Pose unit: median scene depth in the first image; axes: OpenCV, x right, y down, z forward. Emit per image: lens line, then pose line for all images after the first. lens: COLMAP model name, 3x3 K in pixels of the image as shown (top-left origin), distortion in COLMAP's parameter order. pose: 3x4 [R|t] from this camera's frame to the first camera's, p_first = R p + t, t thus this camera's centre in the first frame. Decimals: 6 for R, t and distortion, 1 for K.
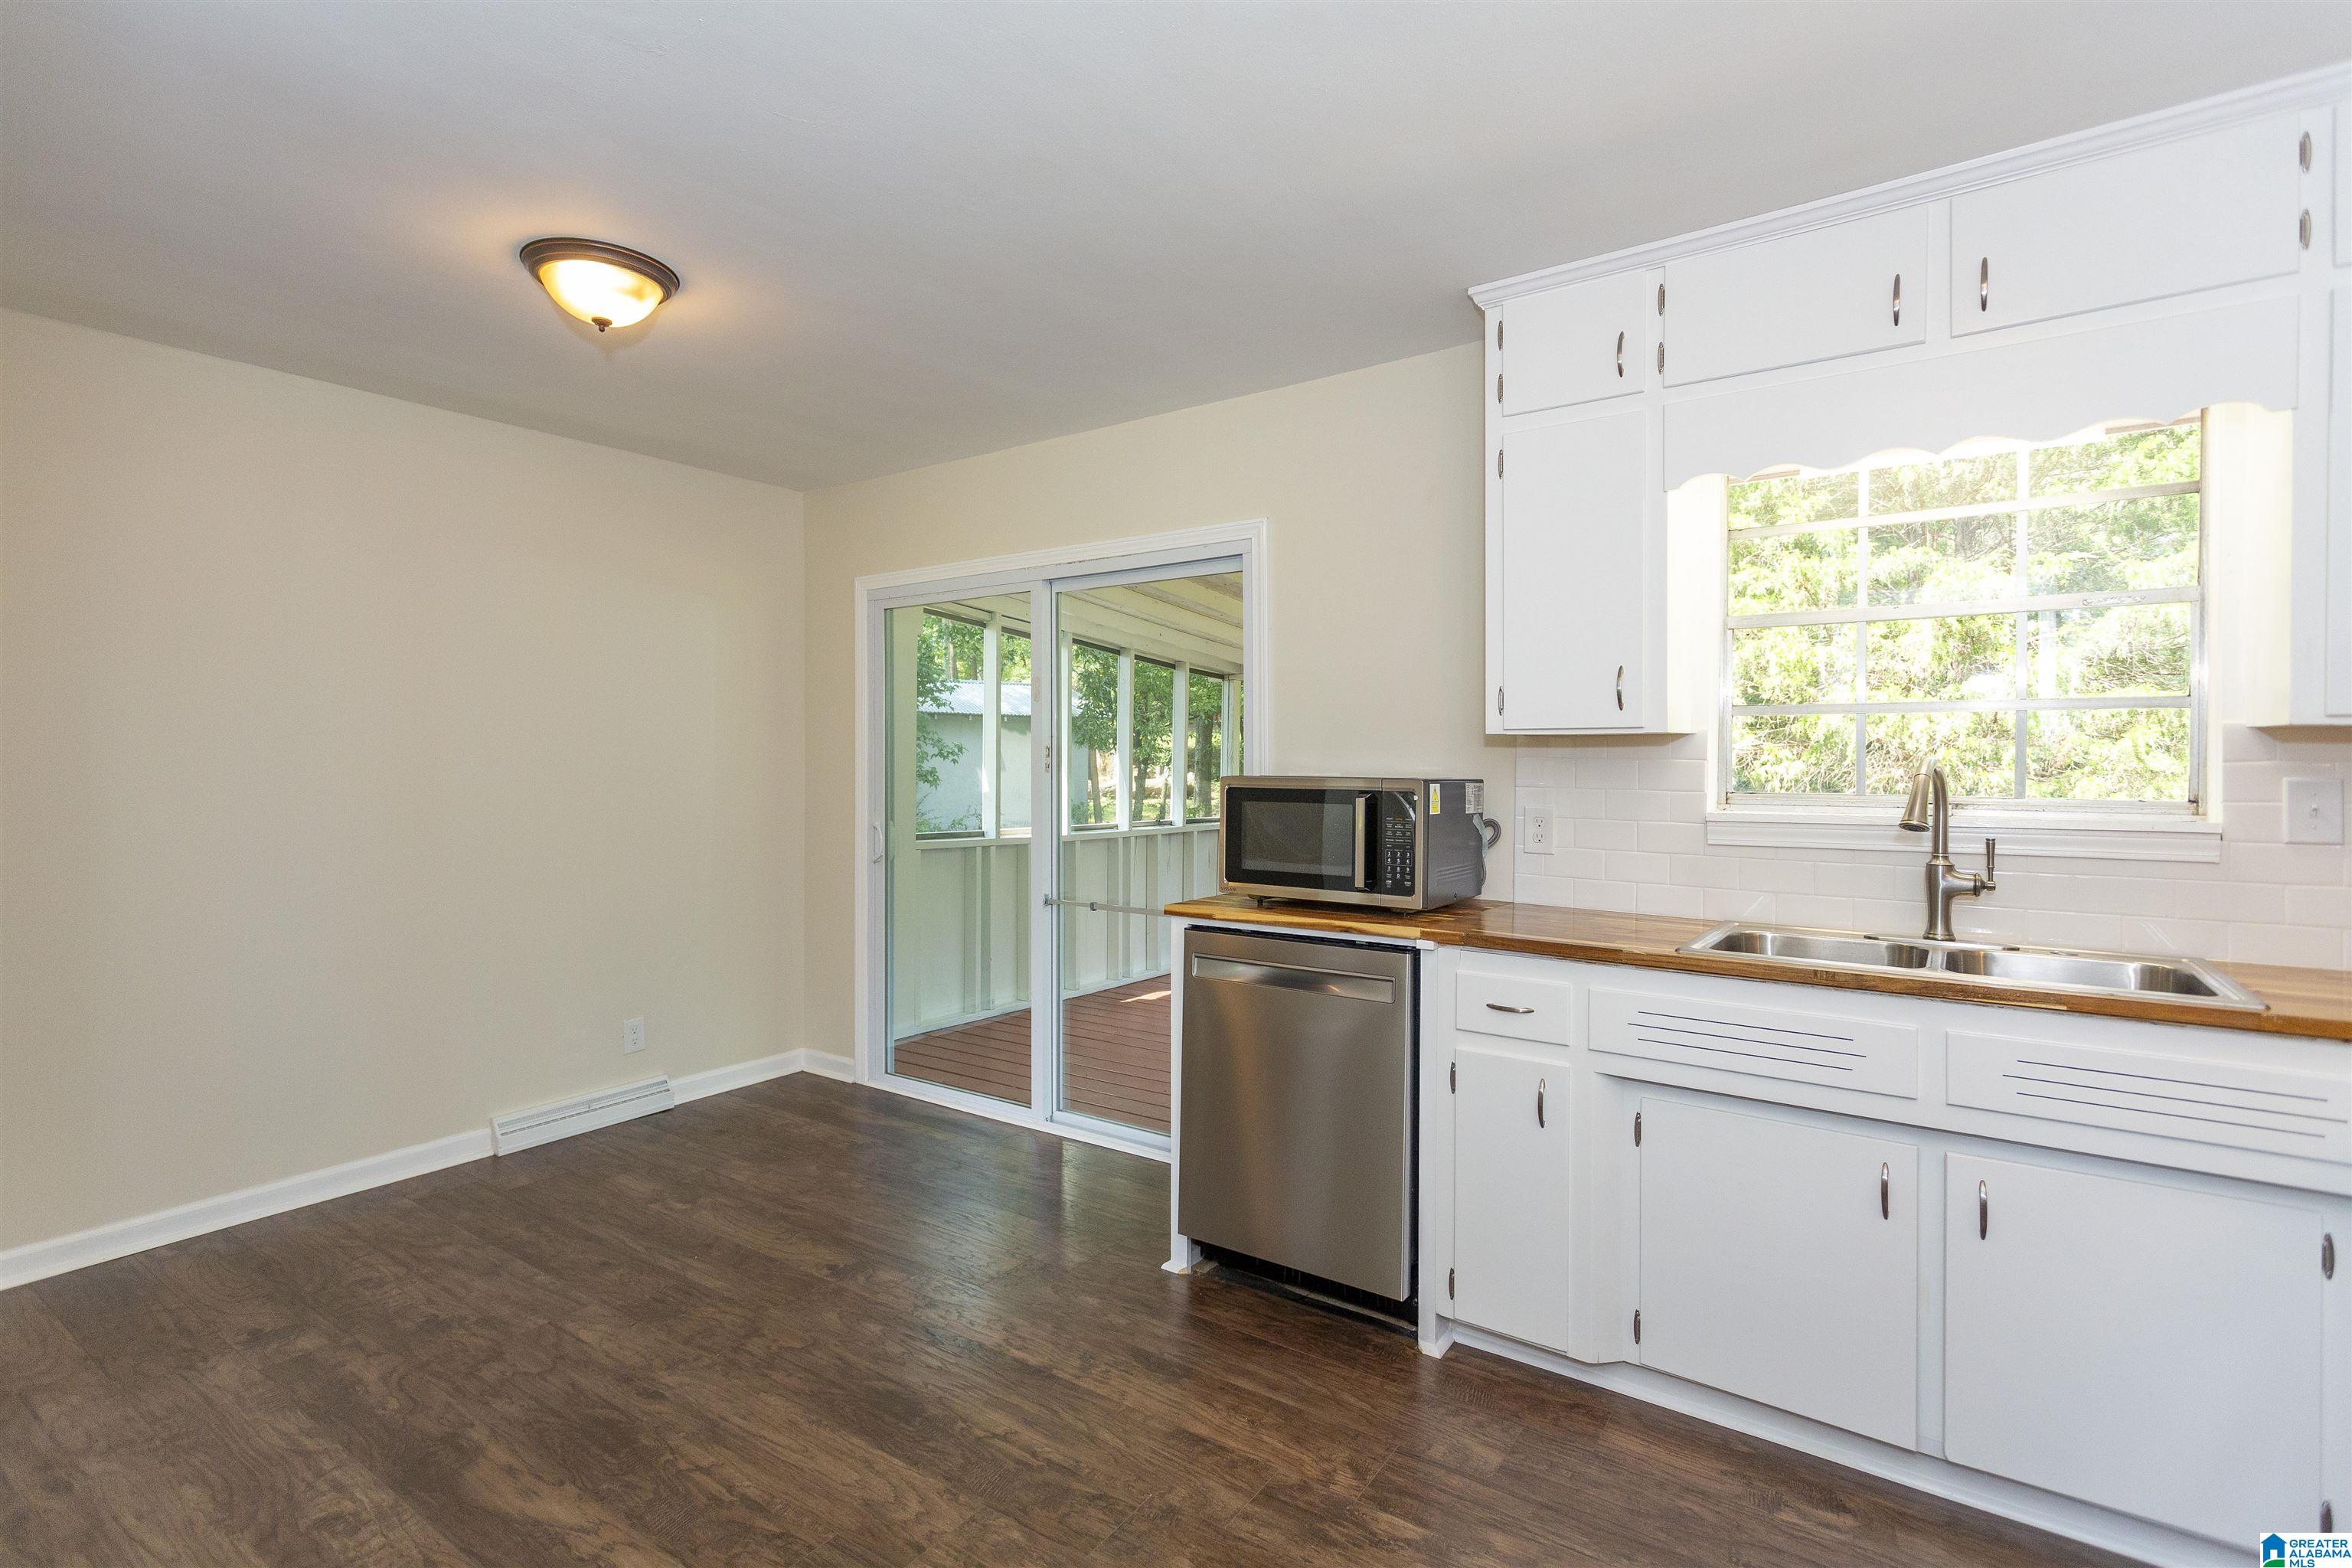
lens RADIAL K [[1111.2, 0, 1181.4], [0, 1111.2, 781.7], [0, 0, 1]] dist [0.003670, -0.001093]
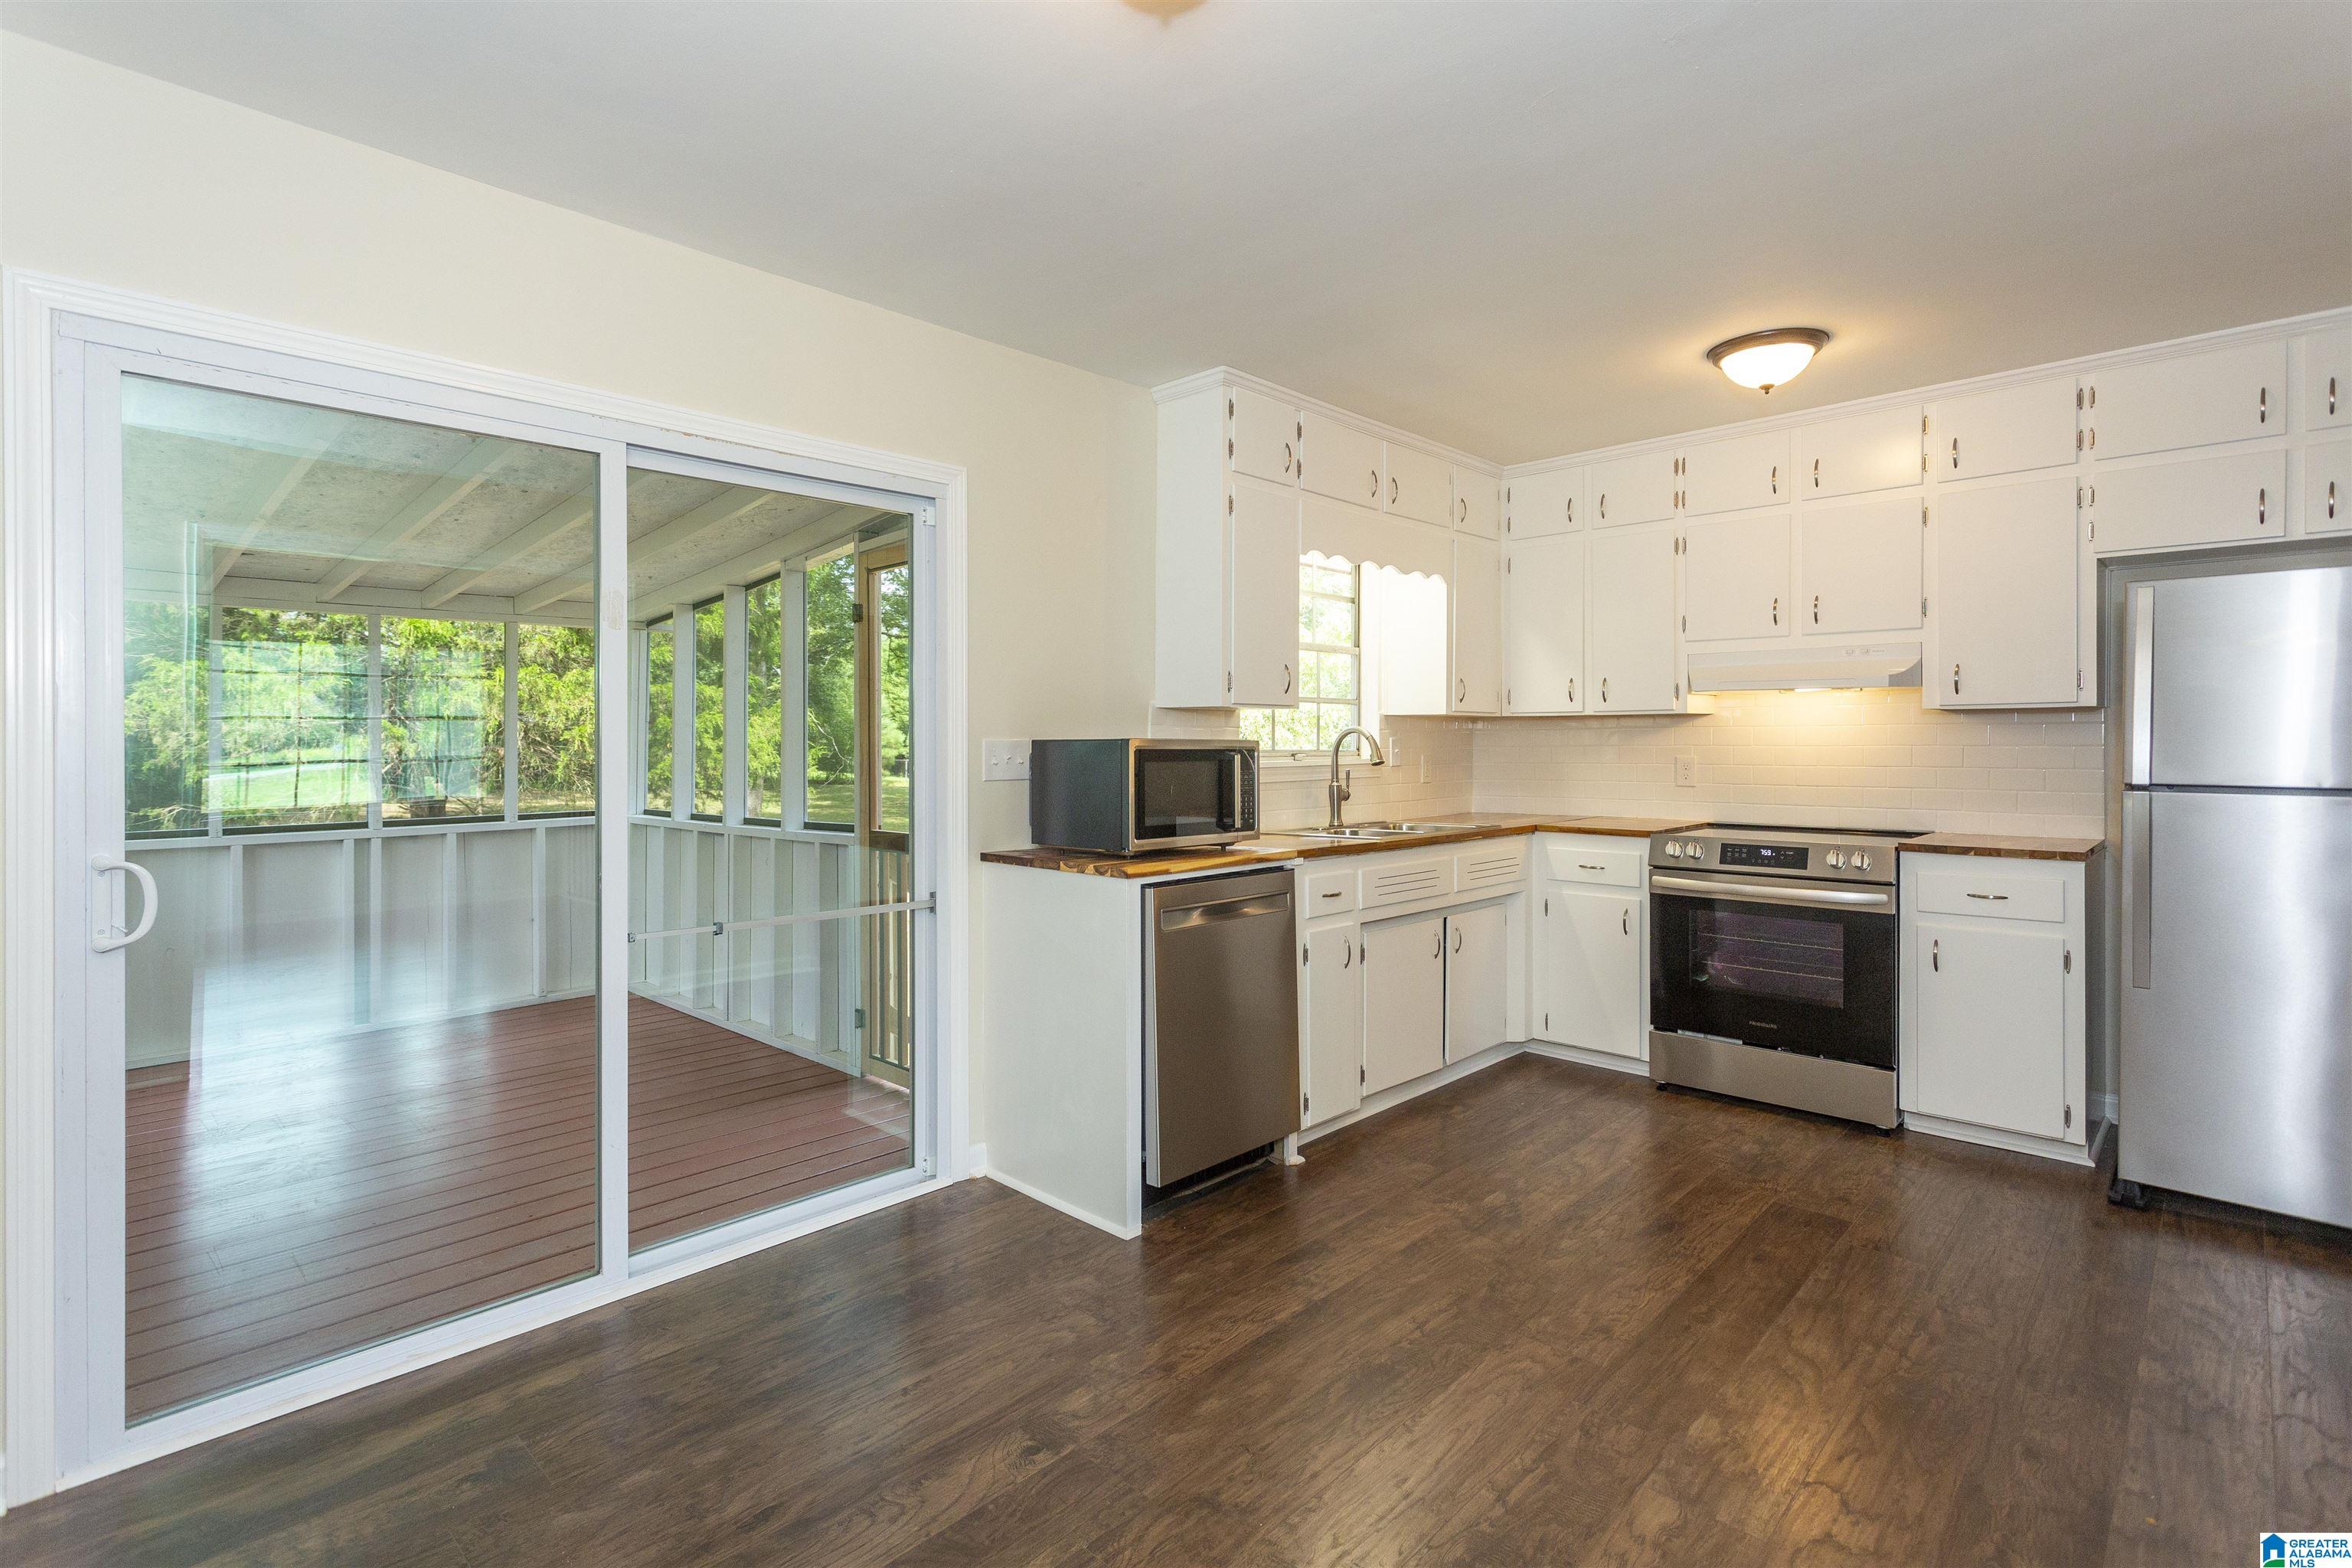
lens RADIAL K [[1111.2, 0, 1164.2], [0, 1111.2, 762.5], [0, 0, 1]] dist [0.003670, -0.001093]
pose [[0.167149, -0.020117, 0.985726, -1.336629], [0.025860, 0.999537, 0.016014, 0.000595], [-0.985592, 0.022814, 0.167592, 1.089355]]
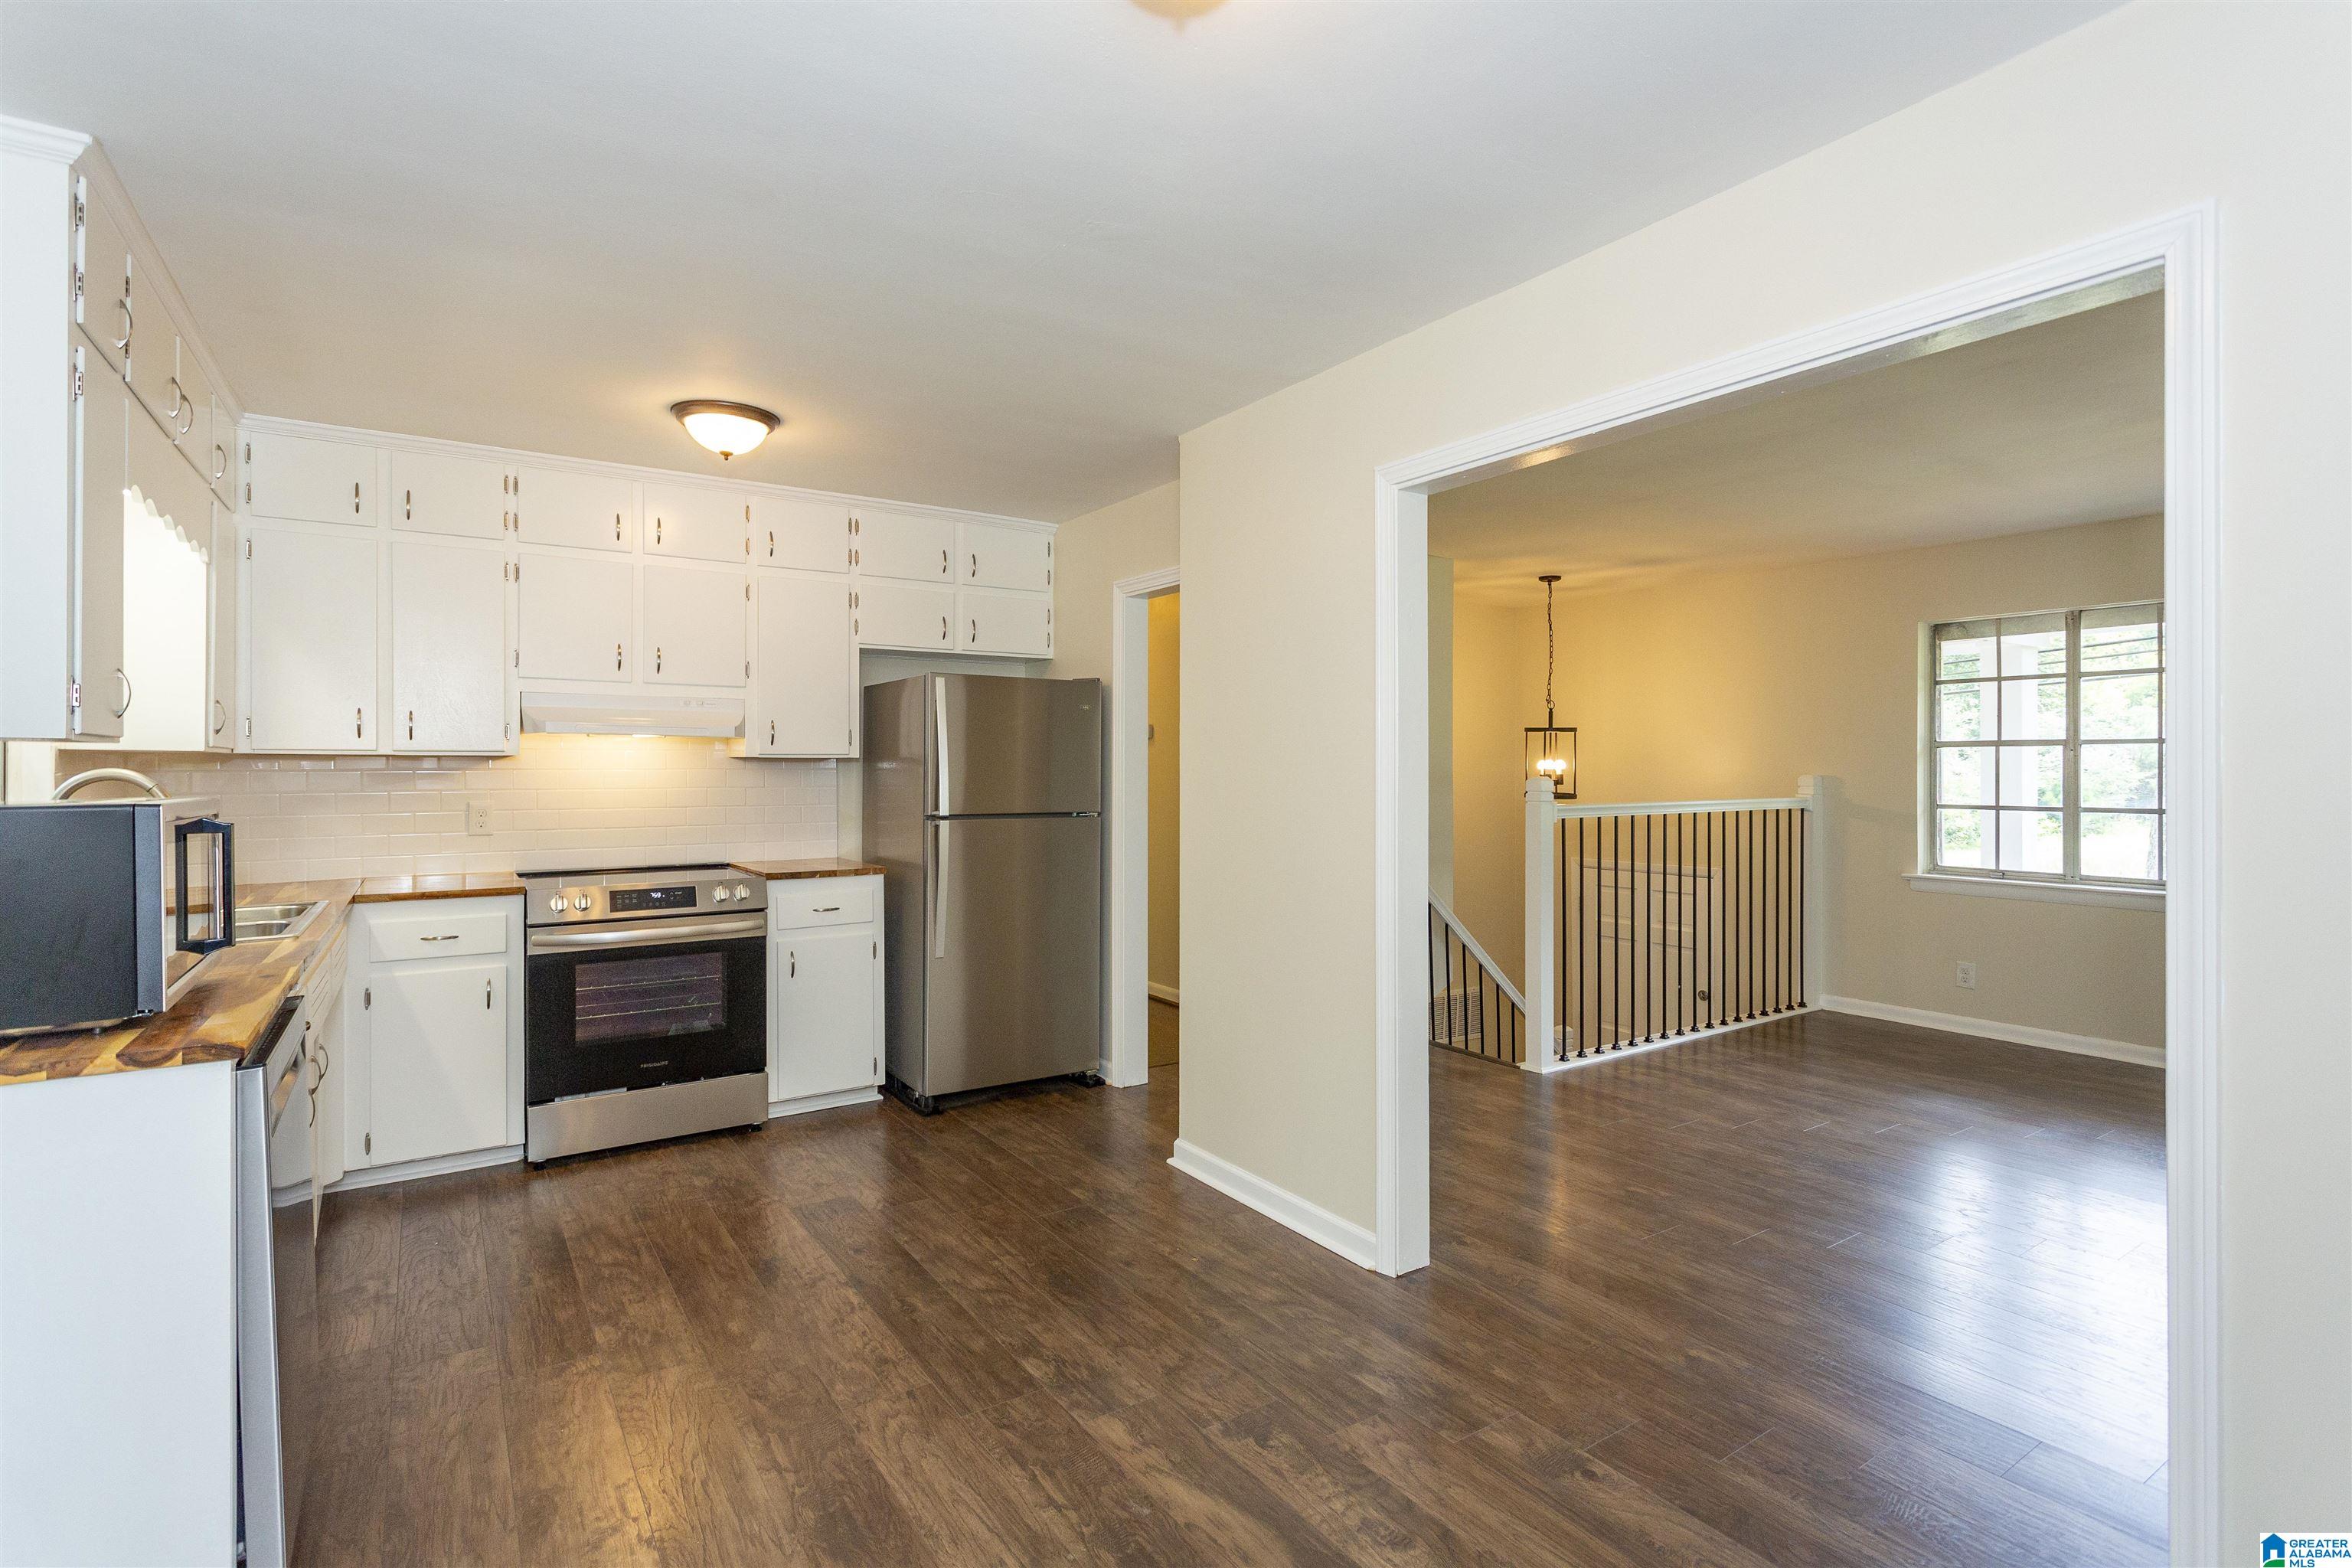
lens RADIAL K [[1111.2, 0, 1155.7], [0, 1111.2, 772.6], [0, 0, 1]] dist [0.003670, -0.001093]
pose [[-0.925012, -0.000064, 0.379939, -0.864393], [0.009860, 0.999659, 0.024175, -0.037895], [-0.379811, 0.026109, -0.924696, 1.814967]]
